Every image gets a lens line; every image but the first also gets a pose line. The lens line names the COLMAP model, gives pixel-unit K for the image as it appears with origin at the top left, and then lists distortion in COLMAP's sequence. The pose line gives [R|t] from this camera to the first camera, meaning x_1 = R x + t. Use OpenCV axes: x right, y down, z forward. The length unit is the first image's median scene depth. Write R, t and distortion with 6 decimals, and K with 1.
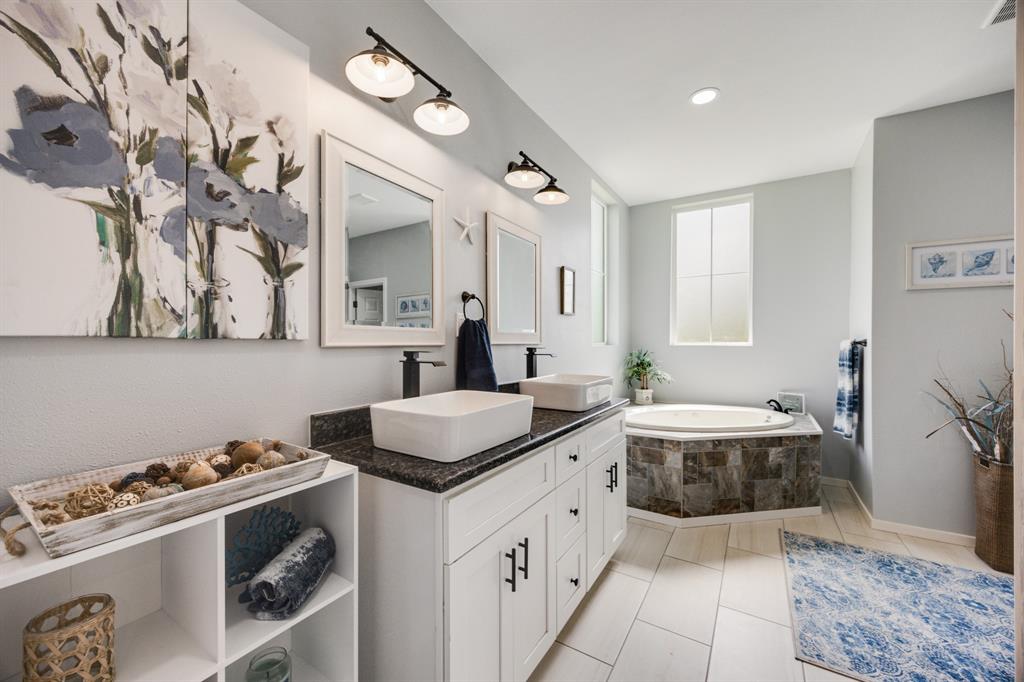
lens RADIAL K [[388.0, 0, 516.6], [0, 388.0, 342.9], [0, 0, 1]] dist [-0.002293, -0.000172]
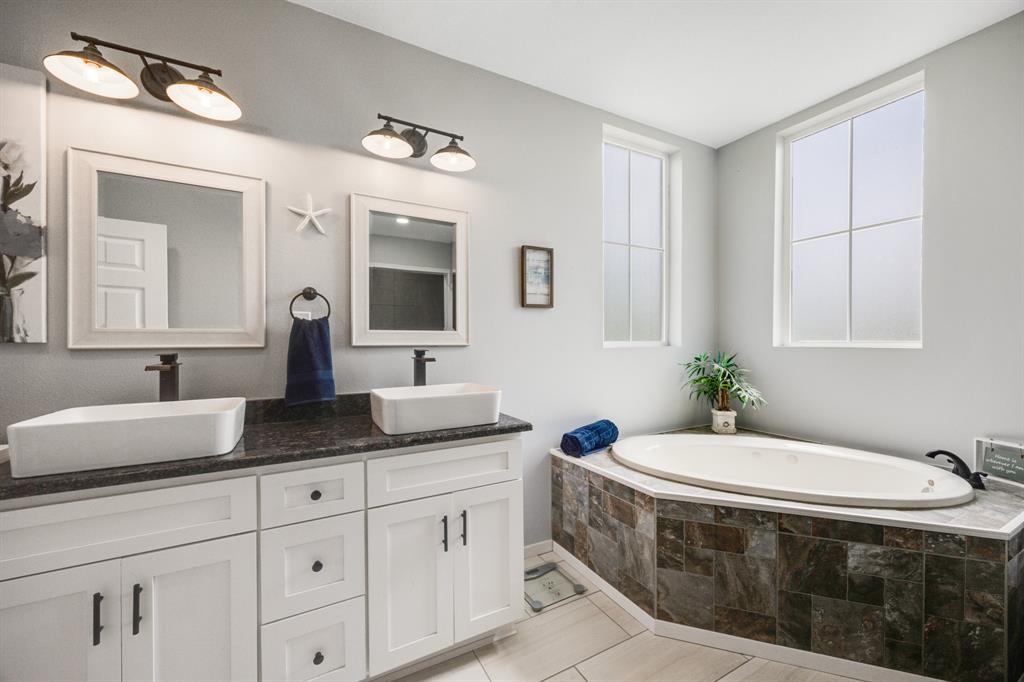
lens RADIAL K [[400.5, 0, 512.0], [0, 400.5, 341.0], [0, 0, 1]] dist [0.001808, 0.000184]
pose [[0.873374, -0.000150, -0.487050, 0.536858], [0.000829, 0.999999, 0.001178, -0.006006], [0.487049, -0.001433, 0.873373, 0.306017]]
